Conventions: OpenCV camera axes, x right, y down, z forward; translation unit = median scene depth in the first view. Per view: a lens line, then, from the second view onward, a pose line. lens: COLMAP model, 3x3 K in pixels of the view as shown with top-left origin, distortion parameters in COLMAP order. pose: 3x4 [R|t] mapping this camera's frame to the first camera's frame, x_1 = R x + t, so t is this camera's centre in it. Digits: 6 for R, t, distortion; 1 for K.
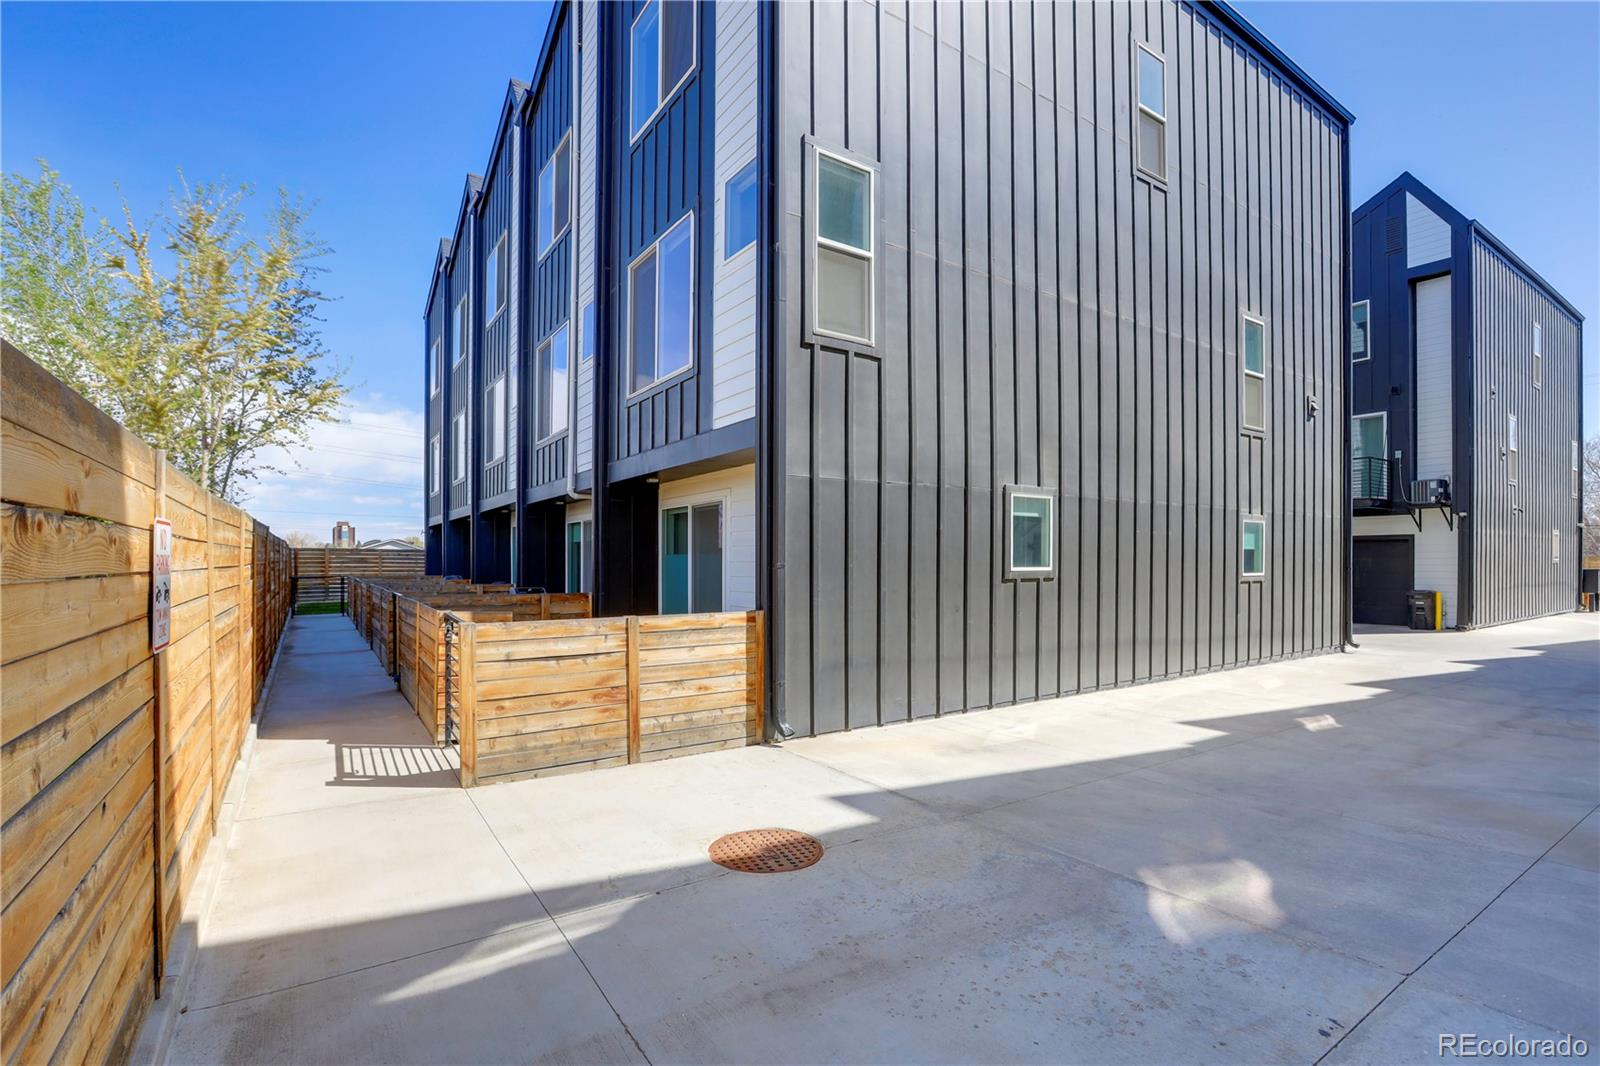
lens RADIAL K [[743.3, 0, 802.3], [0, 743.3, 545.0], [0, 0, 1]] dist [0.002864, -0.000102]
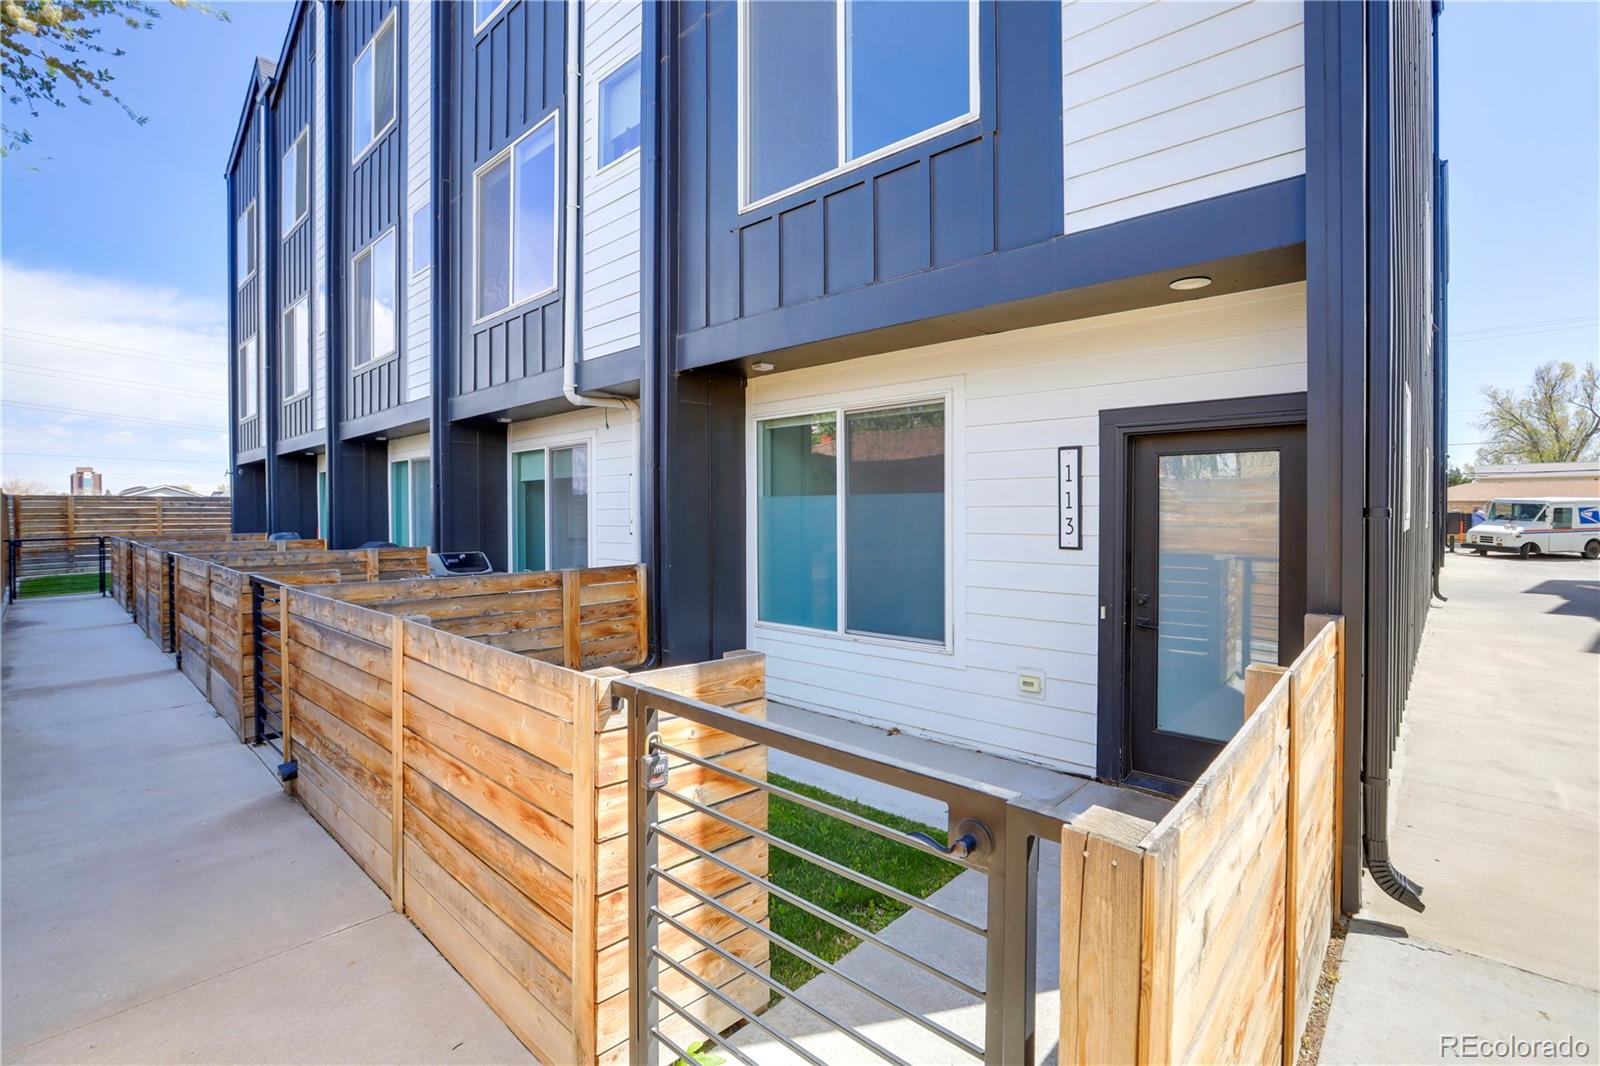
lens RADIAL K [[715.7, 0, 790.1], [0, 715.7, 503.8], [0, 0, 1]] dist [-0.007936, 0.000897]
pose [[0.973711, -0.006125, 0.227707, -0.066945], [0.002969, 0.999895, 0.014199, 0.002423], [-0.227770, -0.013150, 0.973626, 0.099302]]
